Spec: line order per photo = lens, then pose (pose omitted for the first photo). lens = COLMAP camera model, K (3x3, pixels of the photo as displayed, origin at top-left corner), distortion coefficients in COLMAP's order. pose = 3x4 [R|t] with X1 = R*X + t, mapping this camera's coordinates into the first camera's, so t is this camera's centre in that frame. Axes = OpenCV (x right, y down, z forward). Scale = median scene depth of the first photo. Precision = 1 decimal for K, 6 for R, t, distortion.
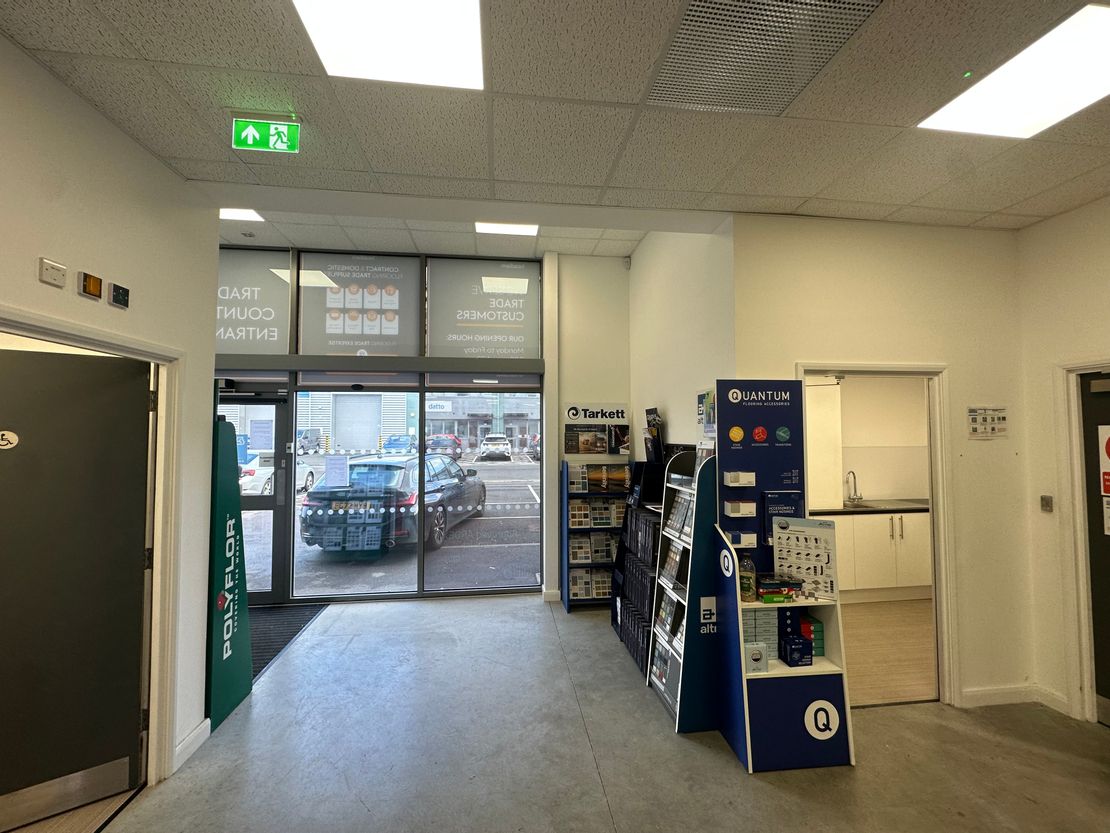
lens RADIAL K [[449.2, 0, 557.9], [0, 449.2, 415.4], [0, 0, 1]] dist [-0.001179, -0.000044]
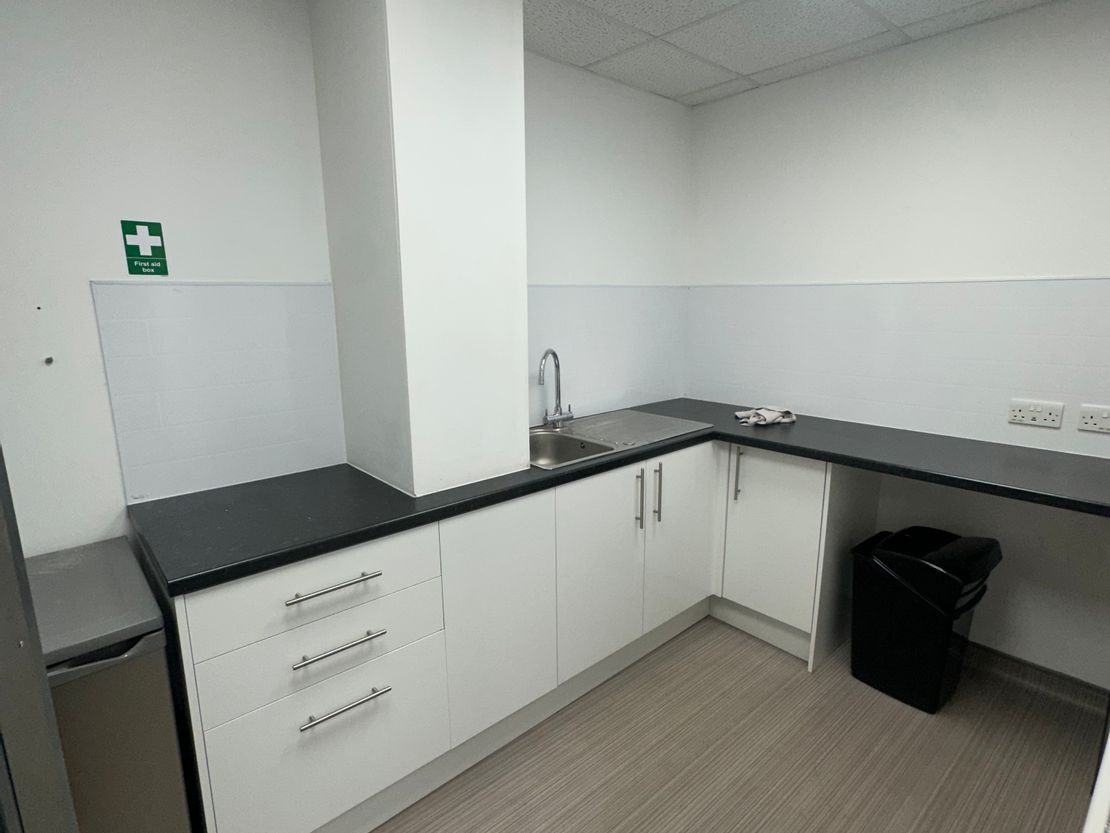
lens RADIAL K [[595.1, 0, 554.5], [0, 595.1, 417.1], [0, 0, 1]] dist [0.002894, 0.000265]
pose [[0.829000, -0.115619, 0.547167, 0.401873], [-0.015199, 0.973377, 0.228707, 0.068604], [-0.559042, -0.197915, 0.805172, 0.623655]]
